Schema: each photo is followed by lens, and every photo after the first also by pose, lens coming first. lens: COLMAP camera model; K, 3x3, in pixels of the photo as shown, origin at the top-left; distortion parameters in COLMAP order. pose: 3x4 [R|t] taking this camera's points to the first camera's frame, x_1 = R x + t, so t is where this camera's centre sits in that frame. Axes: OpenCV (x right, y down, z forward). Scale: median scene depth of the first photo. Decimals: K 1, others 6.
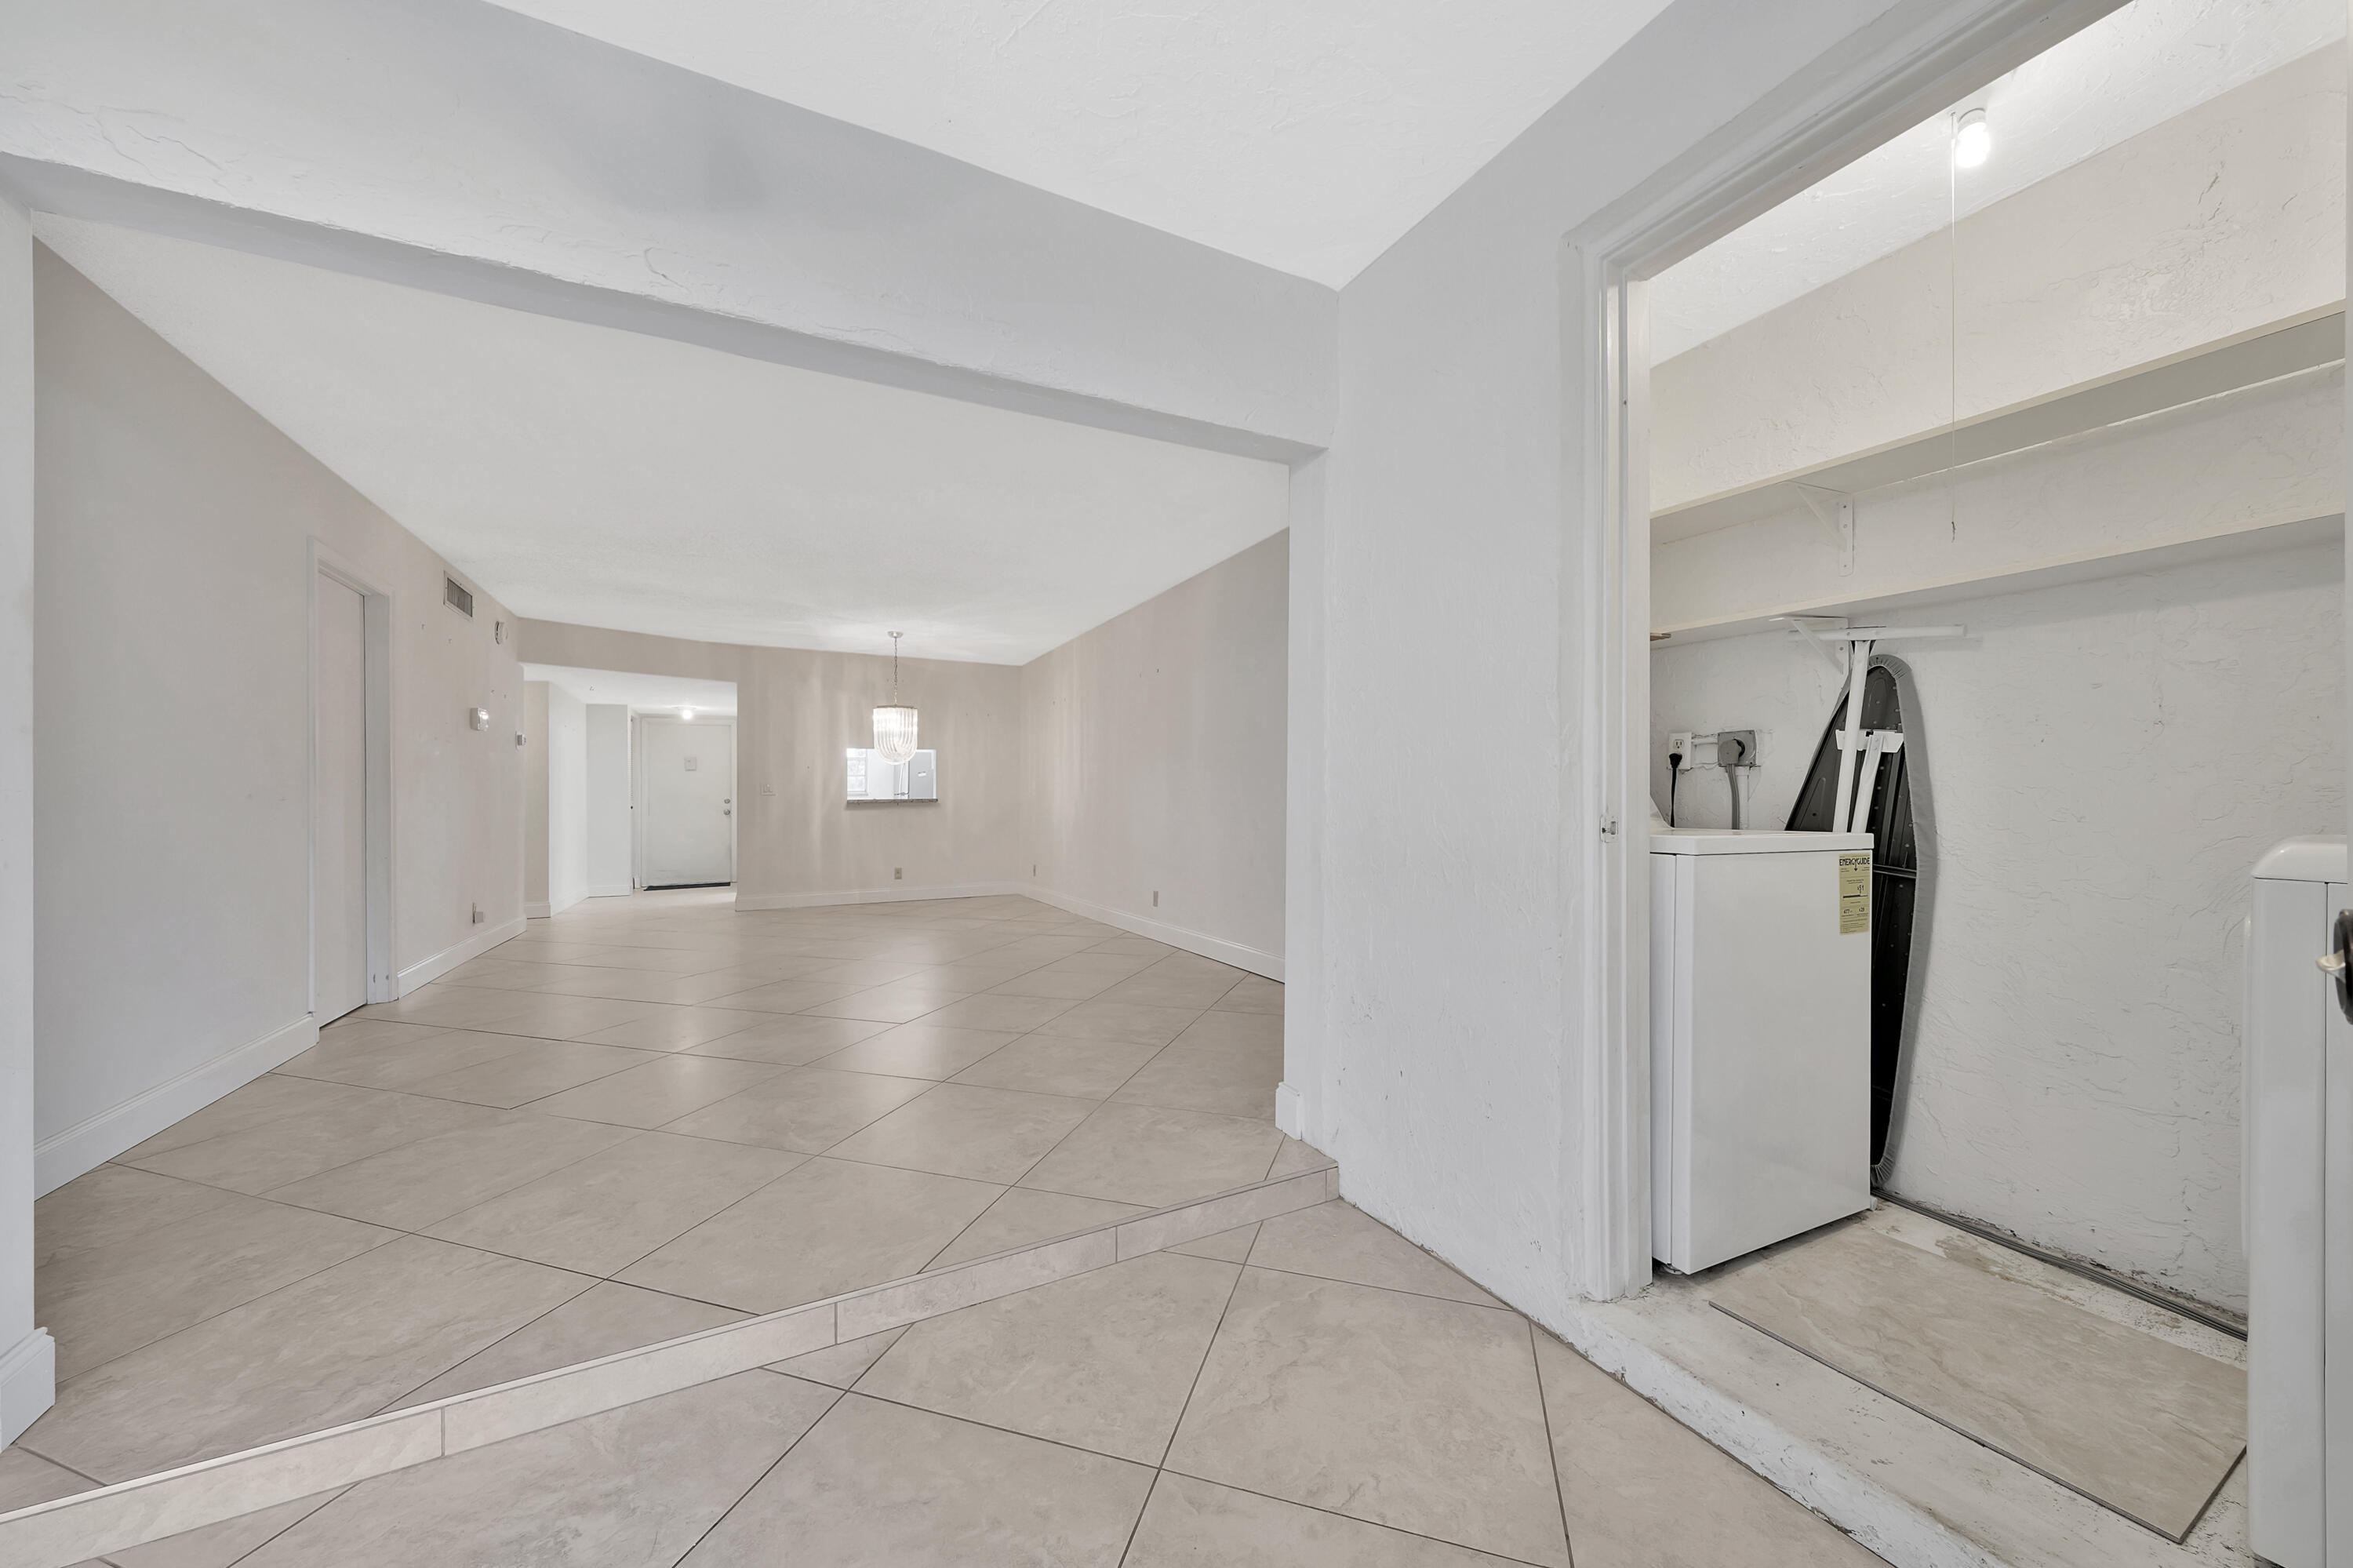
lens RADIAL K [[822.3, 0, 1174.9], [0, 822.3, 795.2], [0, 0, 1]] dist [0.001752, 0.000167]
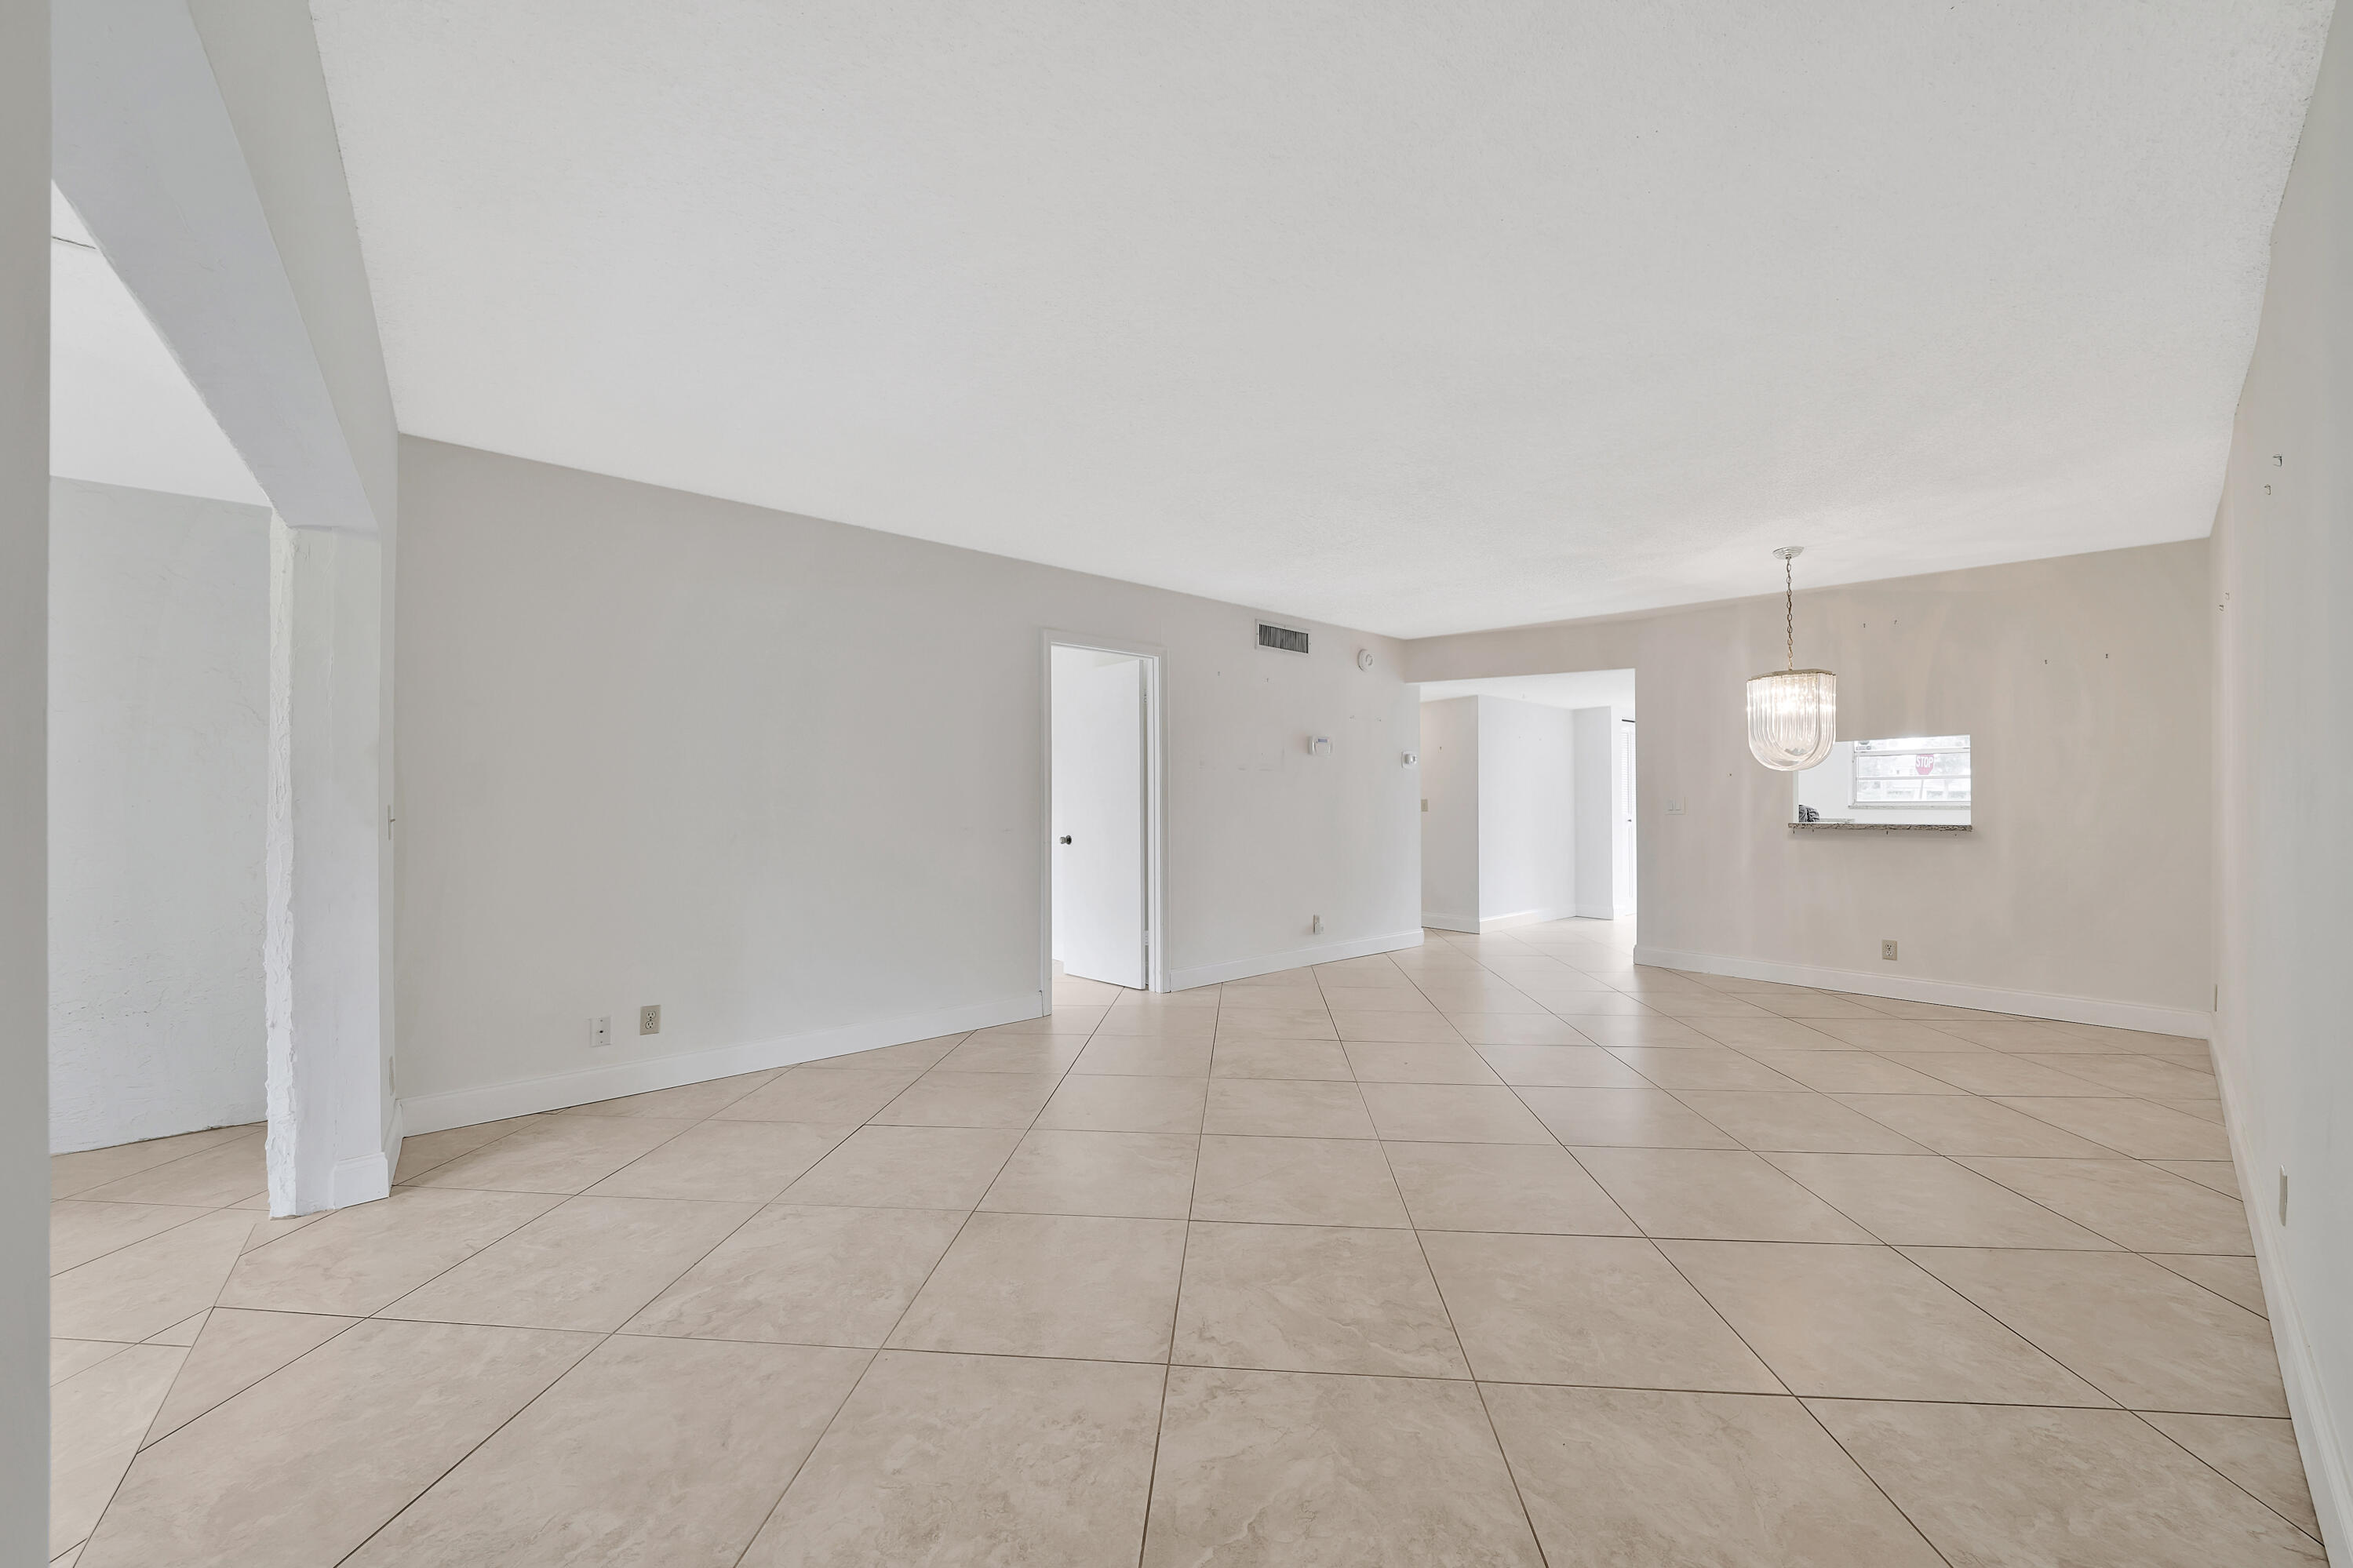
lens RADIAL K [[855.3, 0, 1181.0], [0, 855.3, 788.4], [0, 0, 1]] dist [-0.018152, 0.003501]
pose [[0.232591, -0.008284, -0.972539, 0.331846], [0.007318, 0.999950, -0.006768, -0.049618], [0.972547, -0.005543, 0.232640, 0.923753]]
